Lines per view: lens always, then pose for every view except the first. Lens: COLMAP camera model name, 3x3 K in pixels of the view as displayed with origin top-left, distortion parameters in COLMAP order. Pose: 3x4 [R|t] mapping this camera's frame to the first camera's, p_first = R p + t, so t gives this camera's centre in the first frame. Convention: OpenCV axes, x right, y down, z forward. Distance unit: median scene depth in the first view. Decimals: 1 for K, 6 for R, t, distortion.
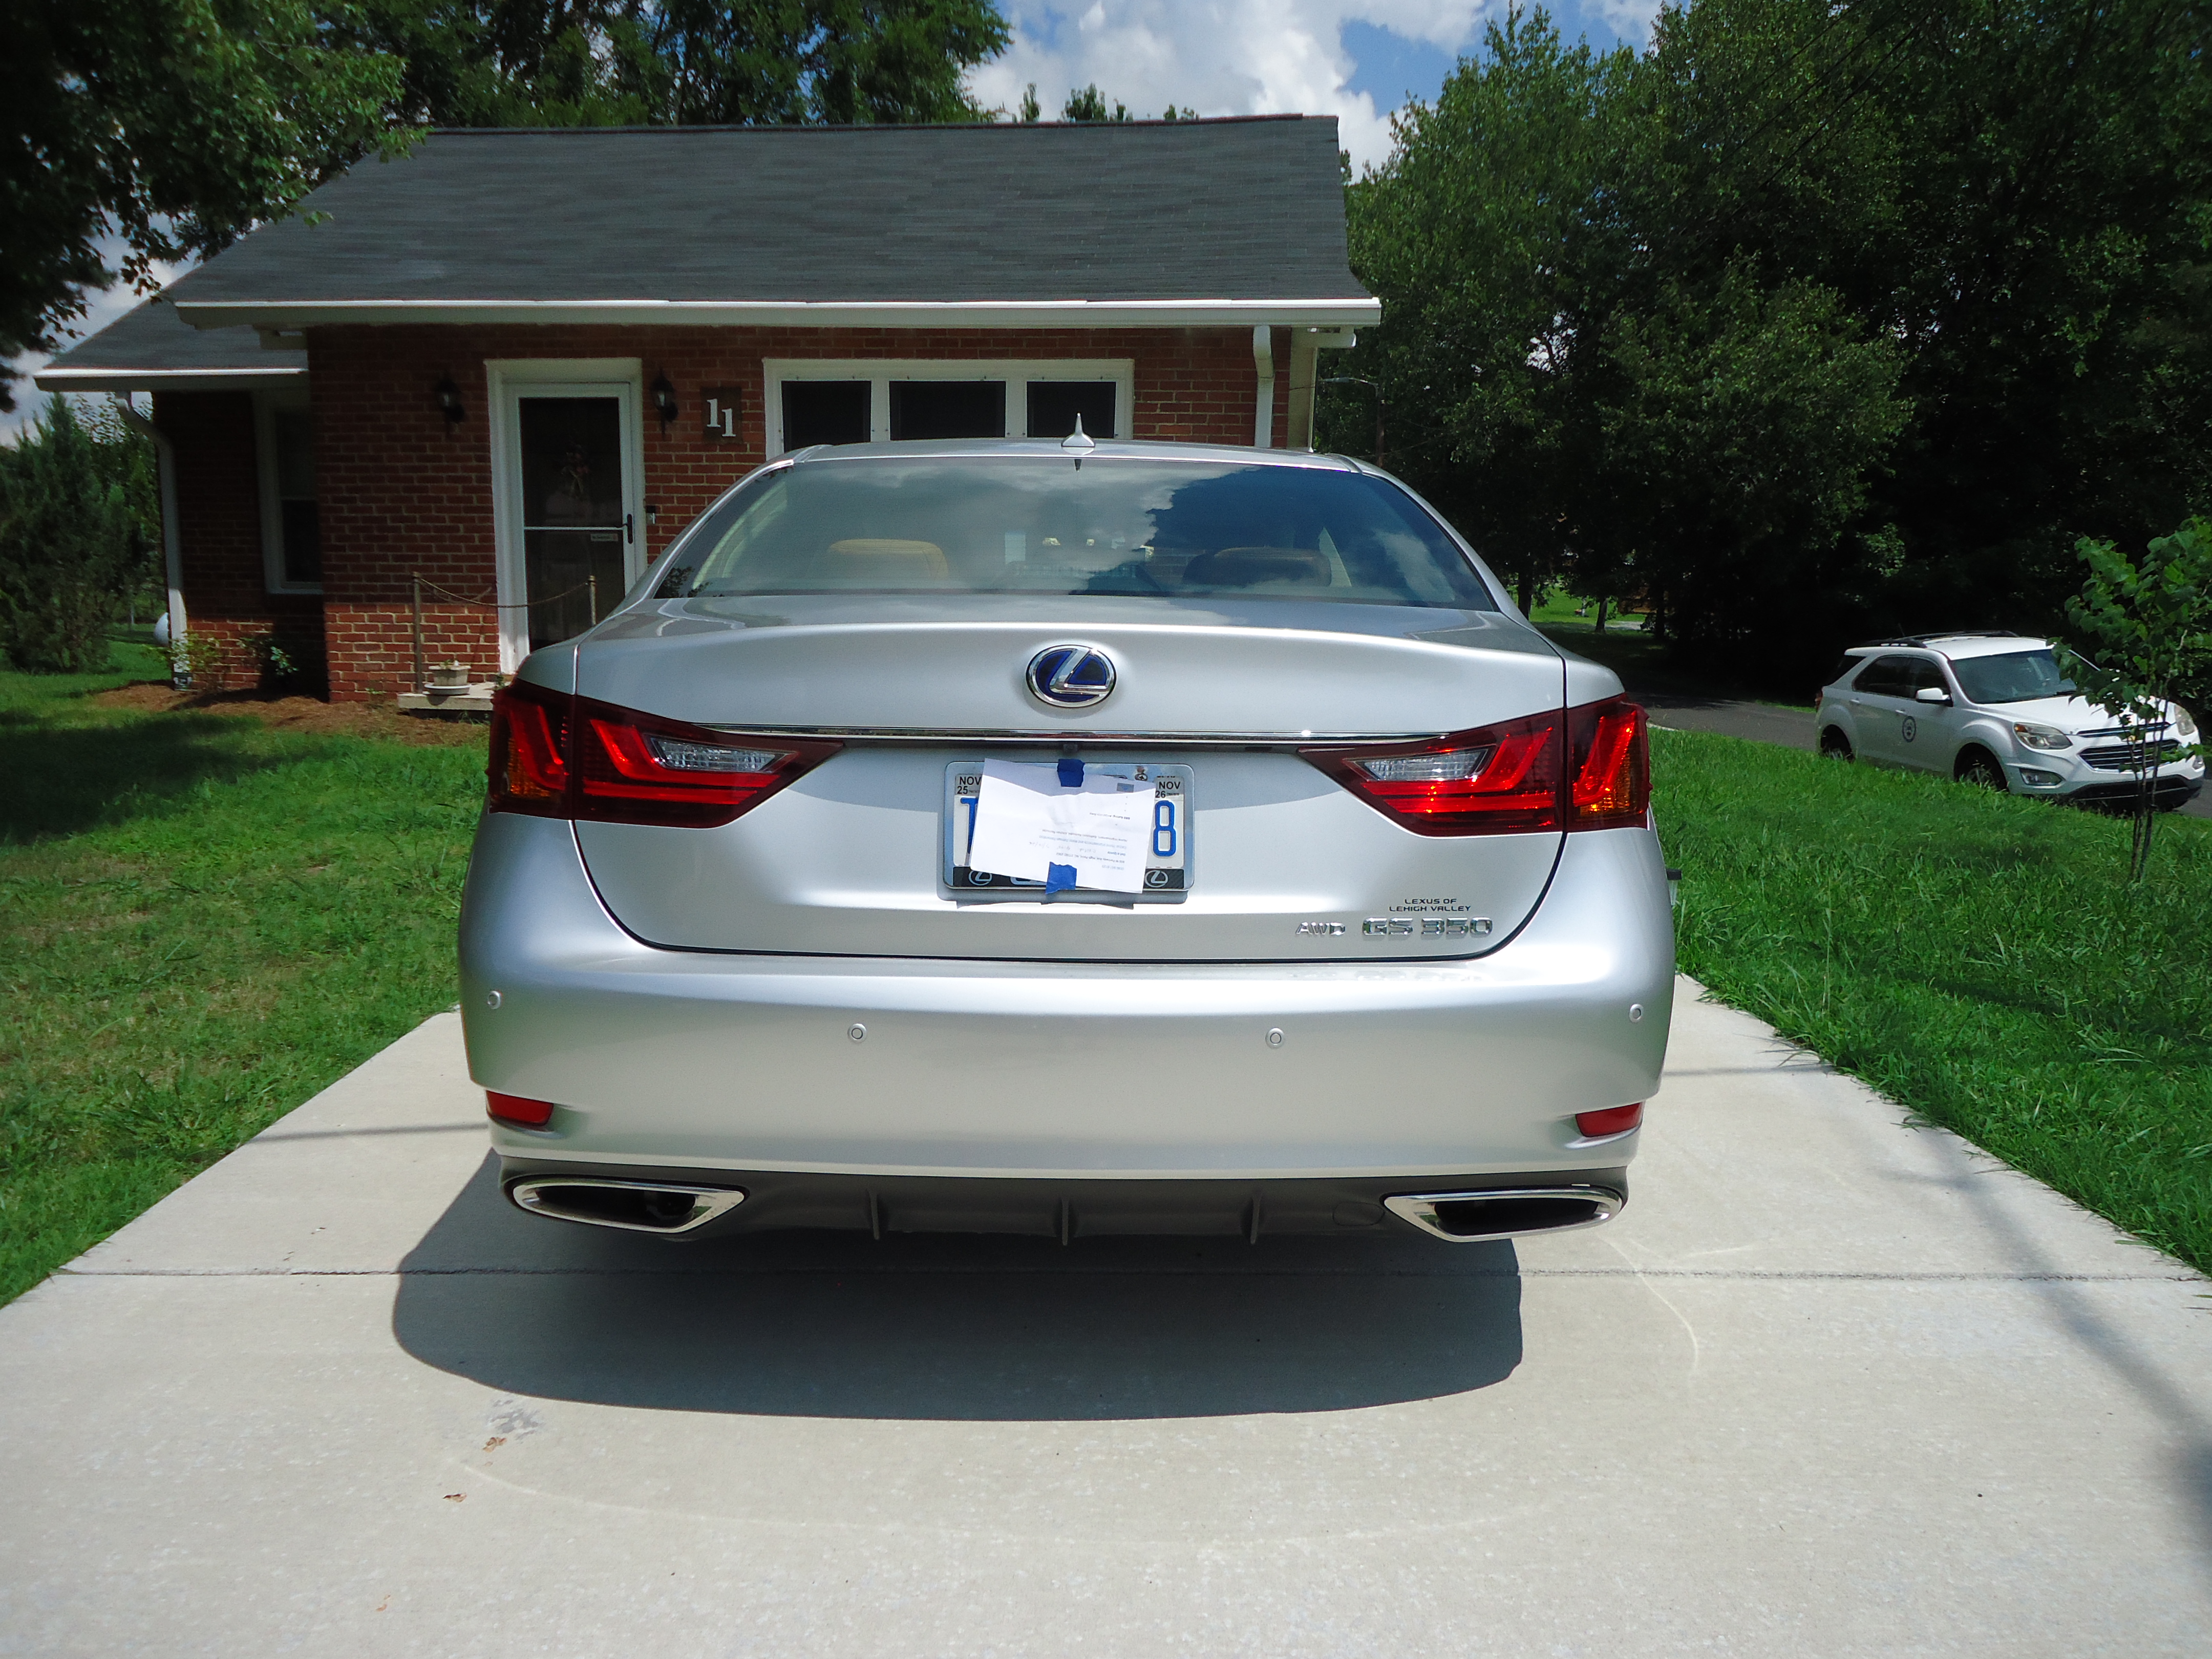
lens RADIAL K [[1583.9, 0, 1095.4], [0, 1583.9, 820.6], [0, 0, 1]] dist [-0.011948, 0.004218]
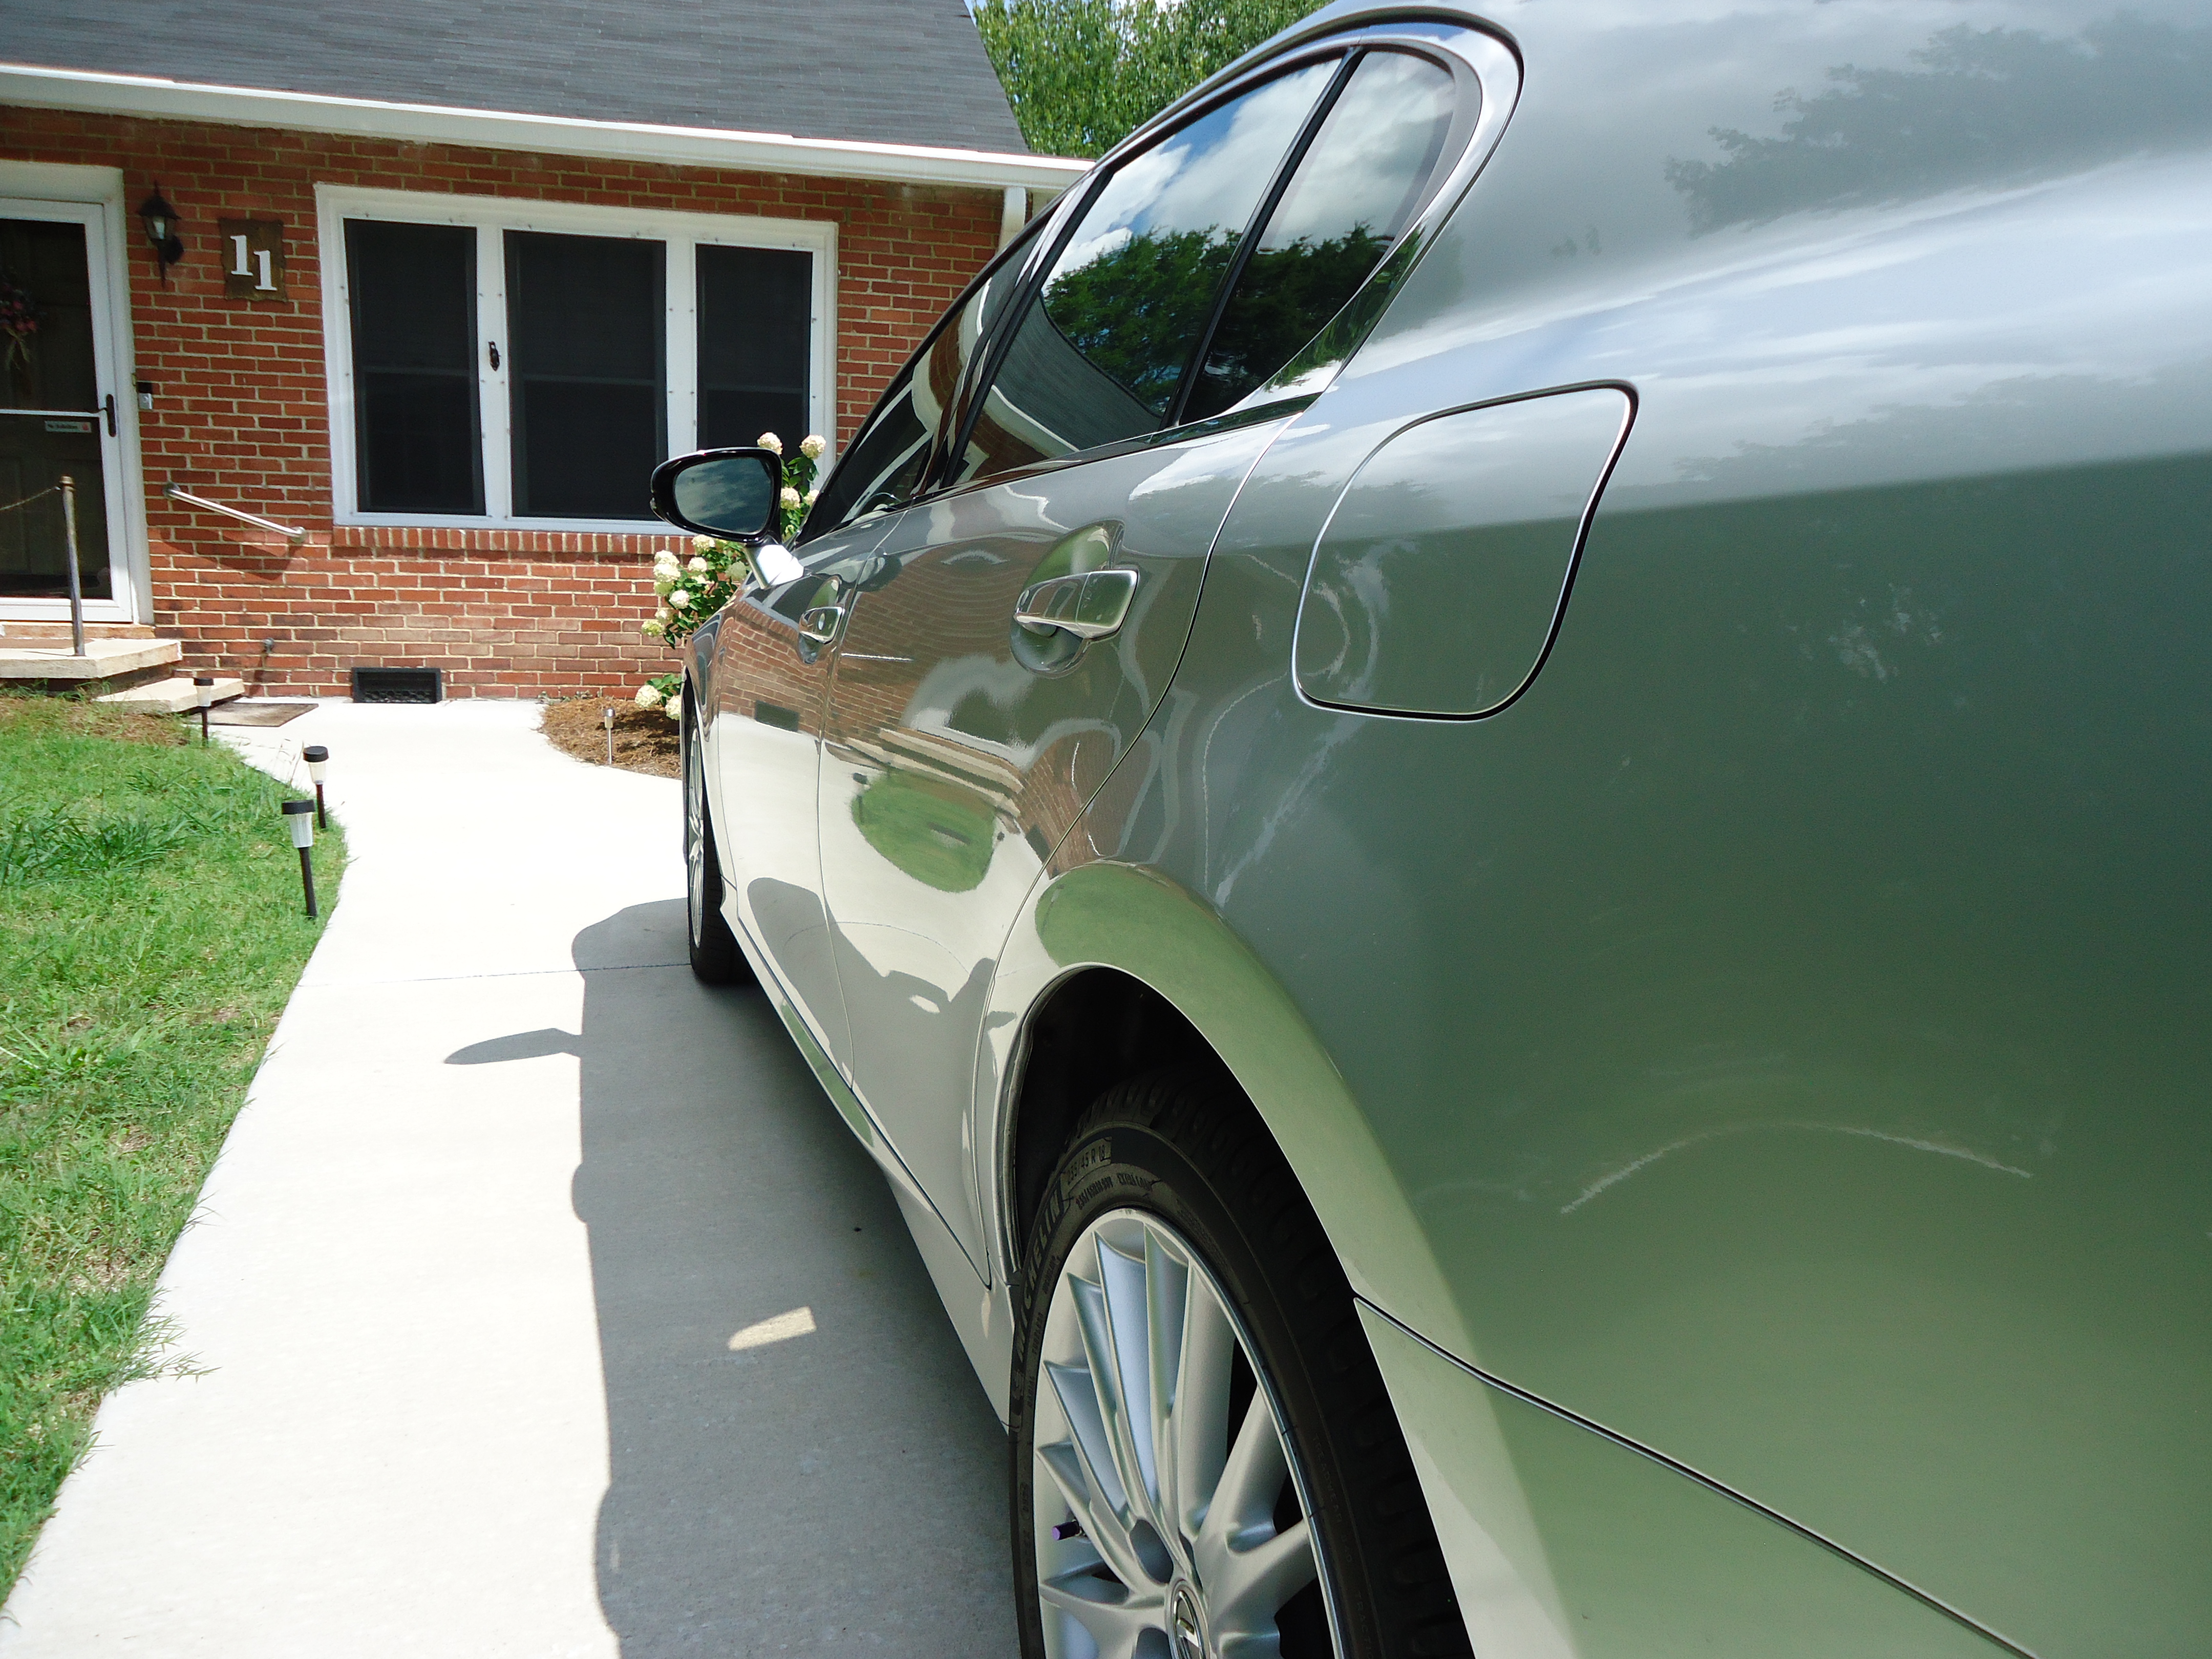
lens RADIAL K [[1583.9, 0, 1095.4], [0, 1583.9, 820.6], [0, 0, 1]] dist [-0.011948, 0.004218]
pose [[0.946064, -0.039513, 0.321562, -0.115000], [0.031334, 0.999041, 0.030574, -0.013070], [-0.322462, -0.018849, 0.946395, 0.198173]]
